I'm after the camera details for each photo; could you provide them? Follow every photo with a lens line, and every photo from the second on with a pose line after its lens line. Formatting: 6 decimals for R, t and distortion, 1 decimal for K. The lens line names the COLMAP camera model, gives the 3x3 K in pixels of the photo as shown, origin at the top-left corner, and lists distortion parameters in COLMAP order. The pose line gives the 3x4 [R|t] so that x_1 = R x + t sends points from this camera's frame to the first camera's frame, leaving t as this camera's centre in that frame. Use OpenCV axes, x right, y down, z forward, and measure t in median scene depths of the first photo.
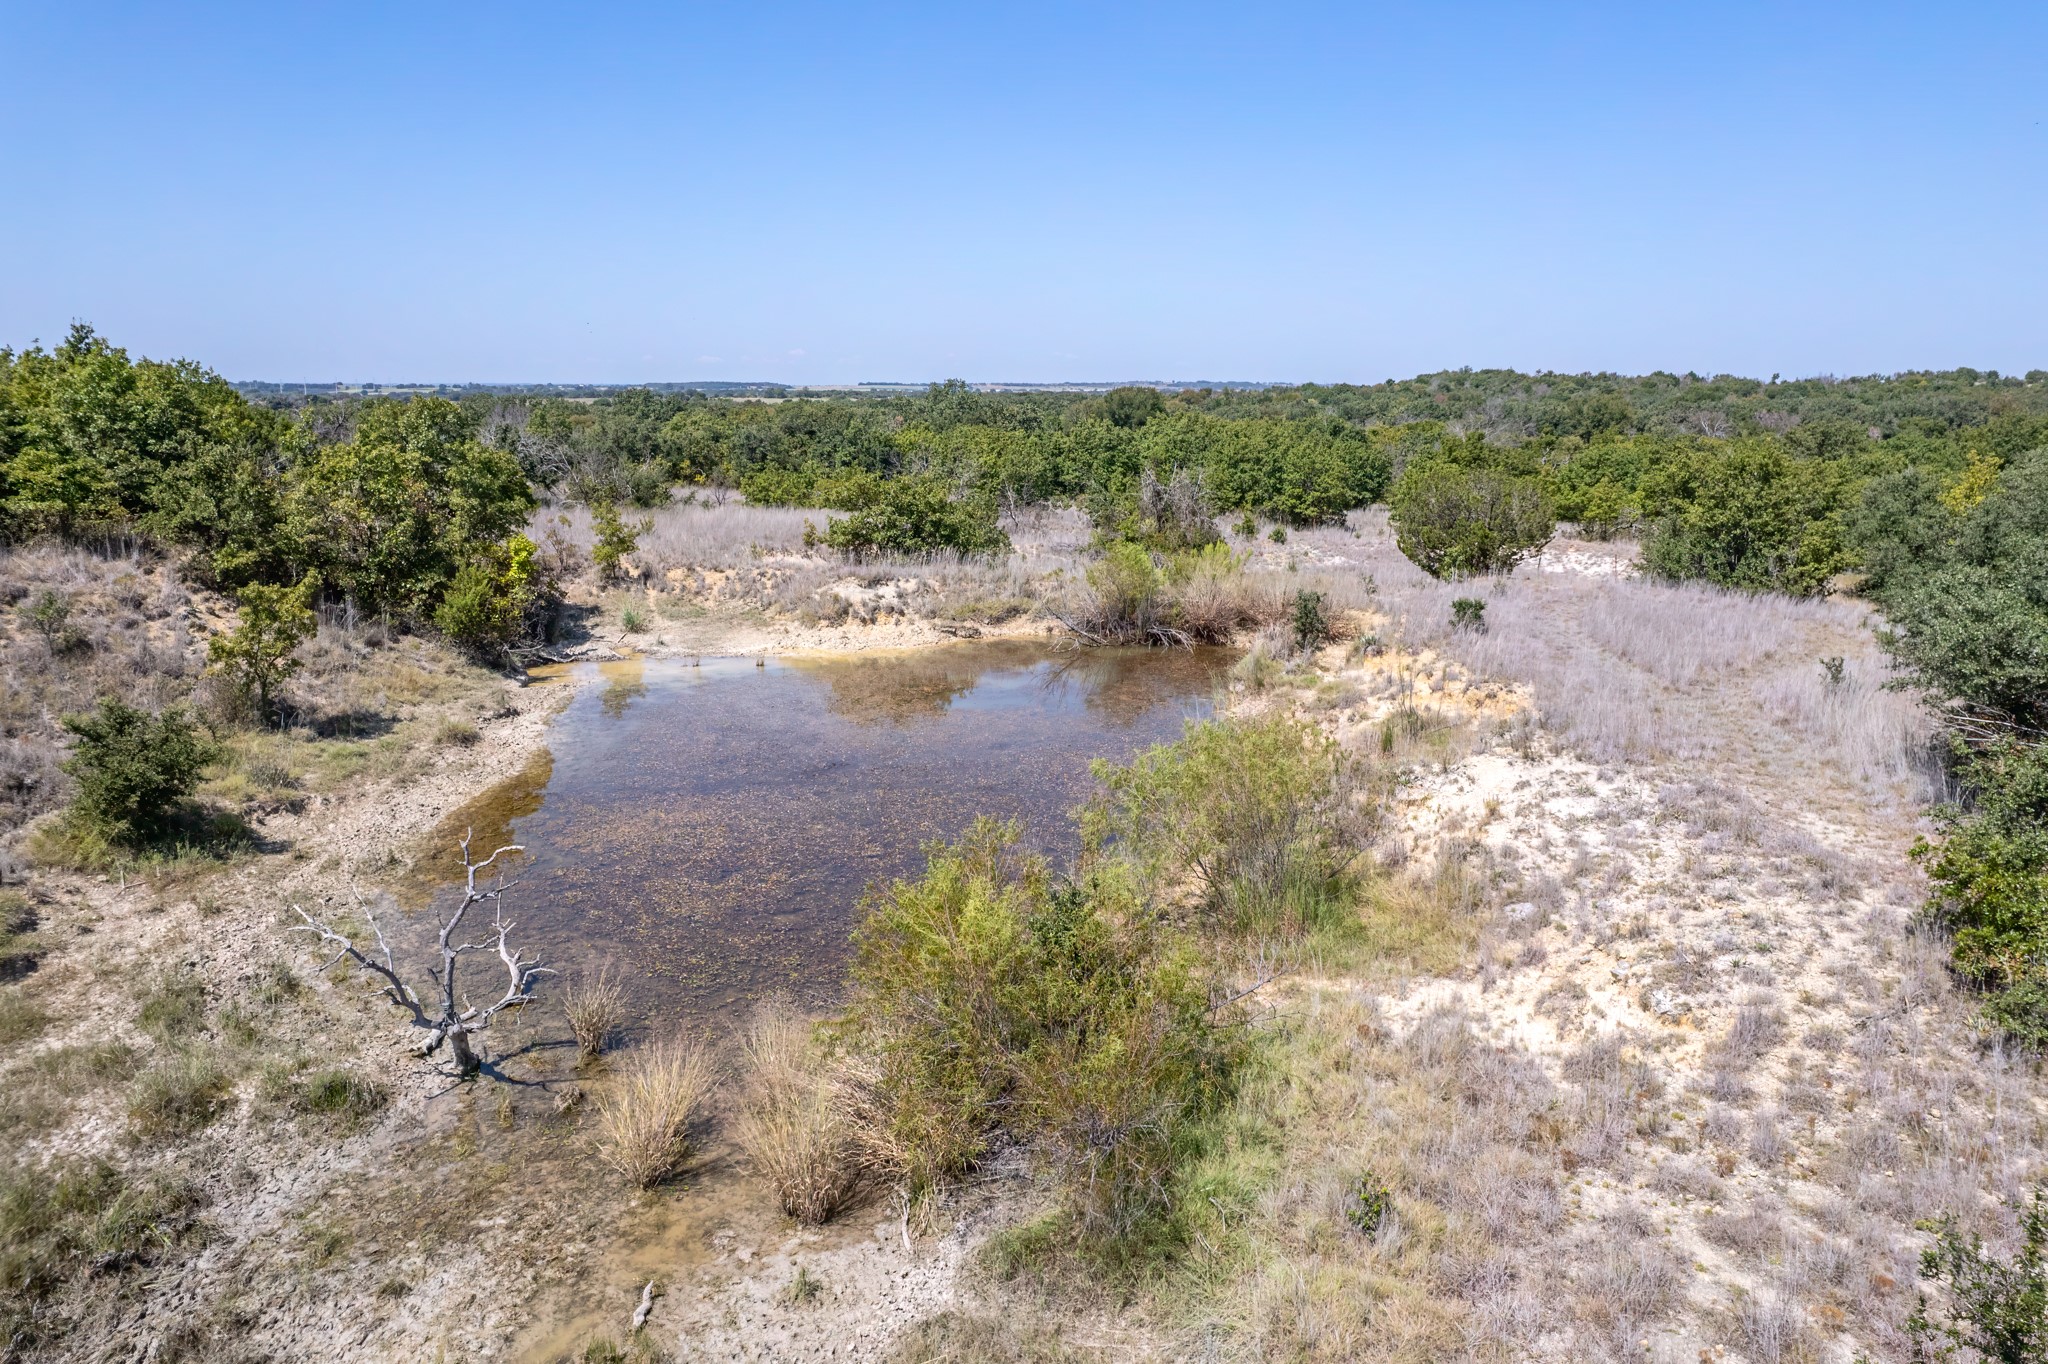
lens RADIAL K [[1336.3, 0, 1012.0], [0, 1336.3, 685.0], [0, 0, 1]] dist [-0.057170, 0.033957]
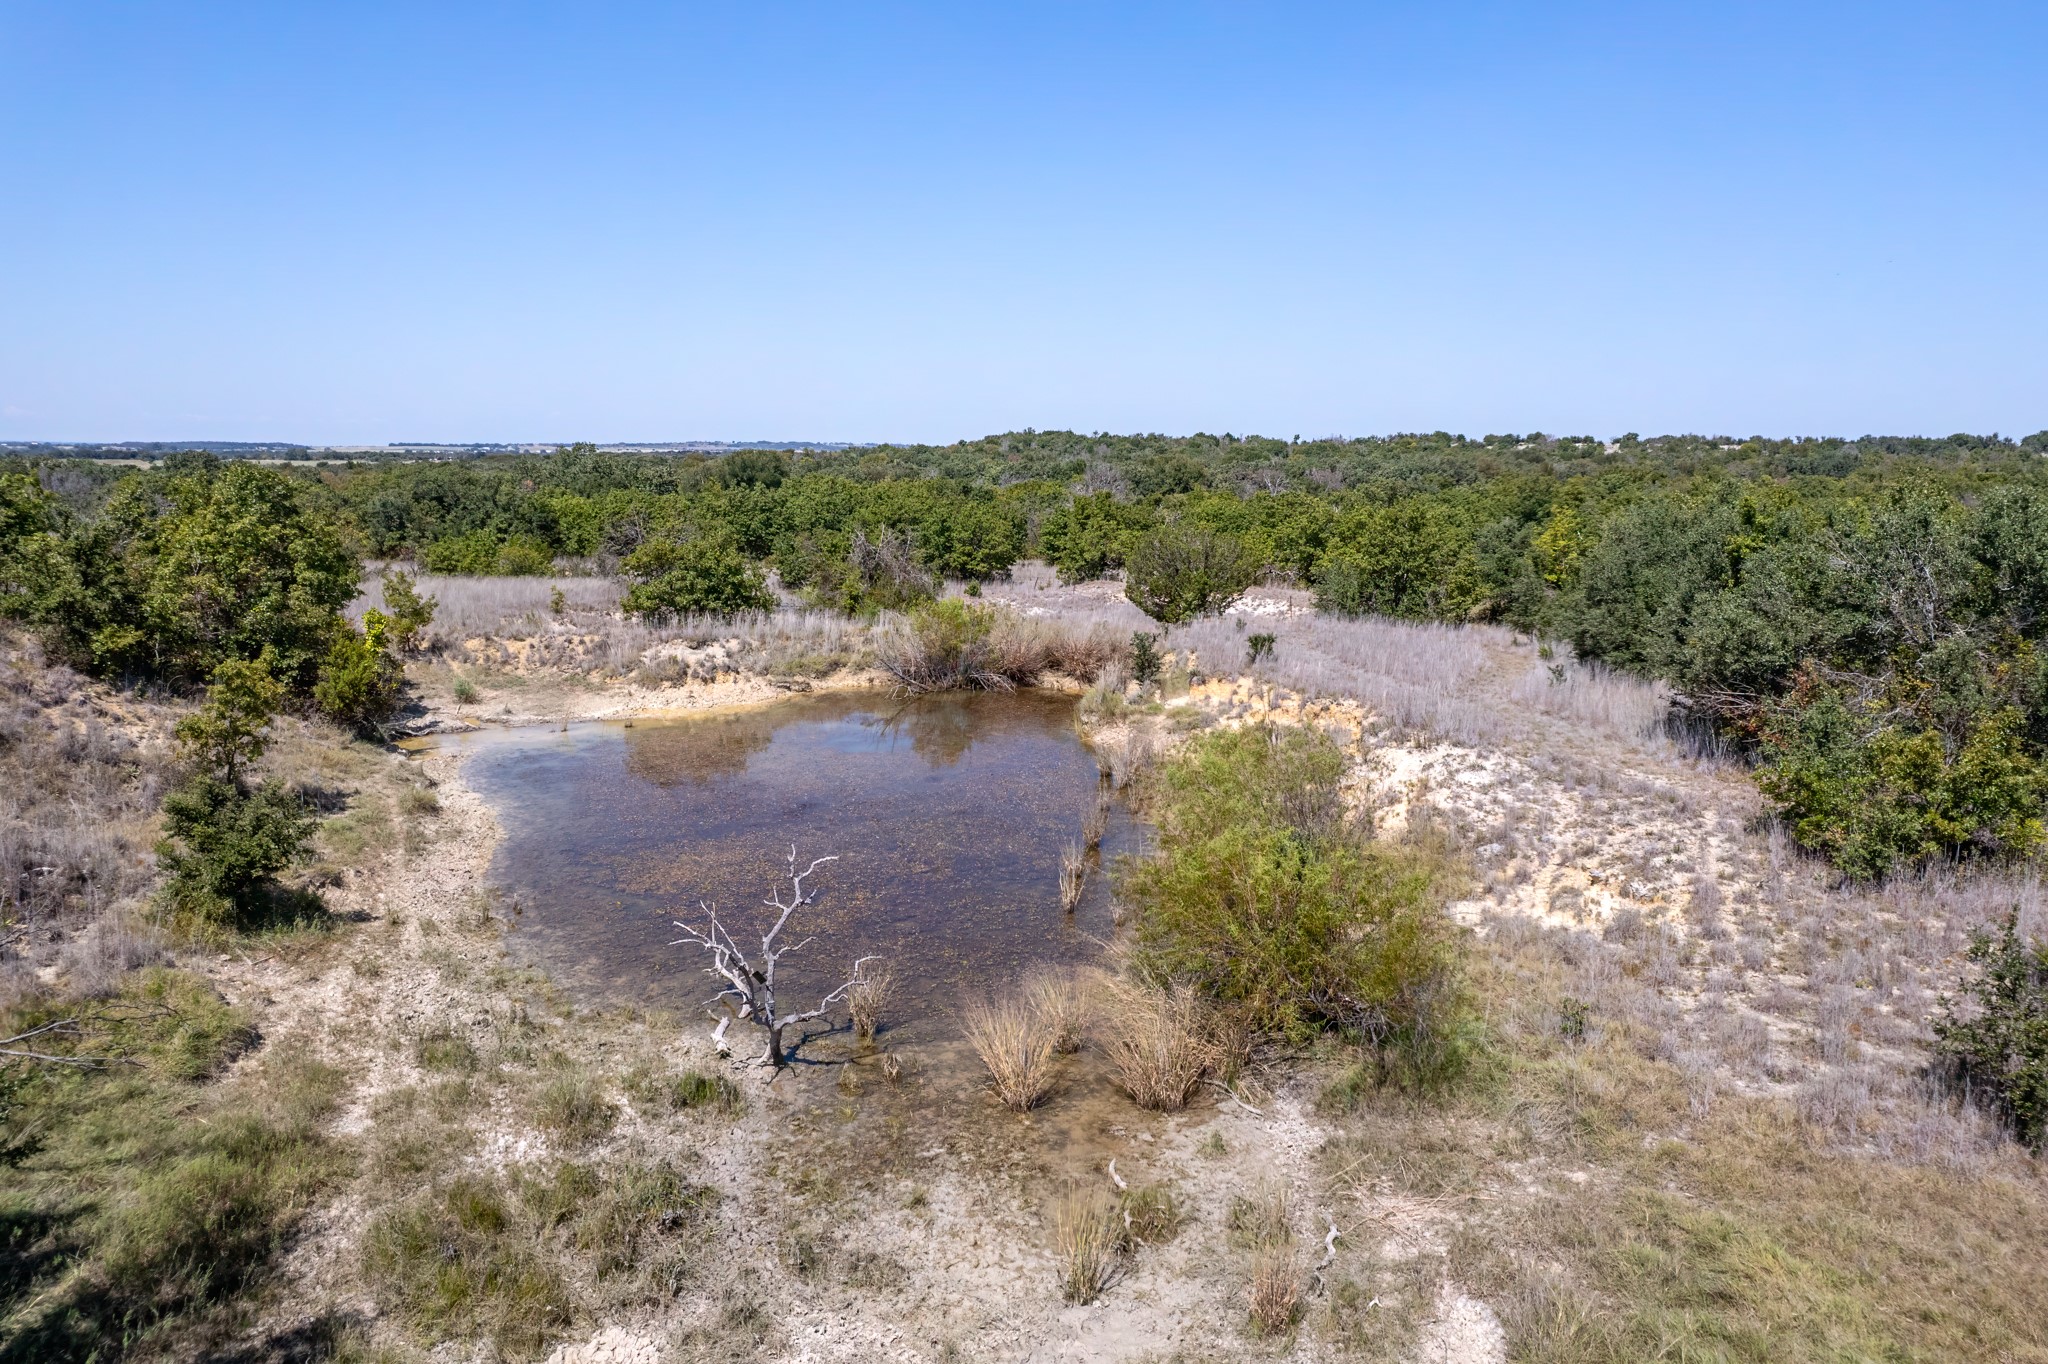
lens RADIAL K [[1336.3, 0, 1028.1], [0, 1336.3, 687.1], [0, 0, 1]] dist [-0.057170, 0.033957]
pose [[0.949180, -0.050862, 0.310597, -0.189859], [0.064004, 0.997428, -0.032260, 0.006870], [-0.308158, 0.050500, 0.949994, -0.062310]]
